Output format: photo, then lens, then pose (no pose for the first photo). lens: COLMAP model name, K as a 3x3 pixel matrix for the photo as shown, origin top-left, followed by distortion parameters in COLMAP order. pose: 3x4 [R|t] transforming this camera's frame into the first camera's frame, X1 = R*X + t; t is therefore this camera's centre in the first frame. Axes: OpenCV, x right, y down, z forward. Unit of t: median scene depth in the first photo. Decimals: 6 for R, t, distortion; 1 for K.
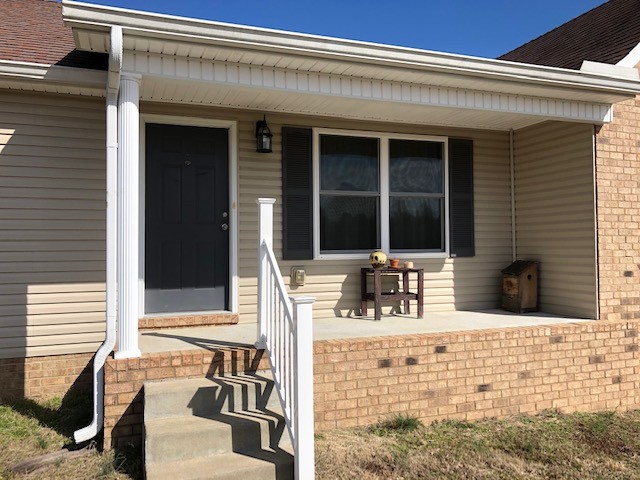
lens RADIAL K [[553.3, 0, 319.1], [0, 553.3, 235.1], [0, 0, 1]] dist [0.043842, -0.054394]
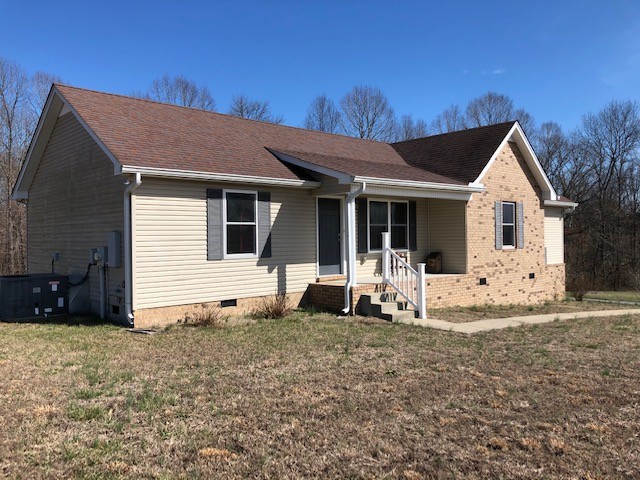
lens RADIAL K [[553.3, 0, 317.8], [0, 553.3, 238.2], [0, 0, 1]] dist [0.043842, -0.054394]
pose [[0.925603, -0.002207, 0.378489, -1.151702], [-0.004774, 0.999835, 0.017505, -0.062247], [-0.378465, -0.018009, 0.925440, -1.171707]]
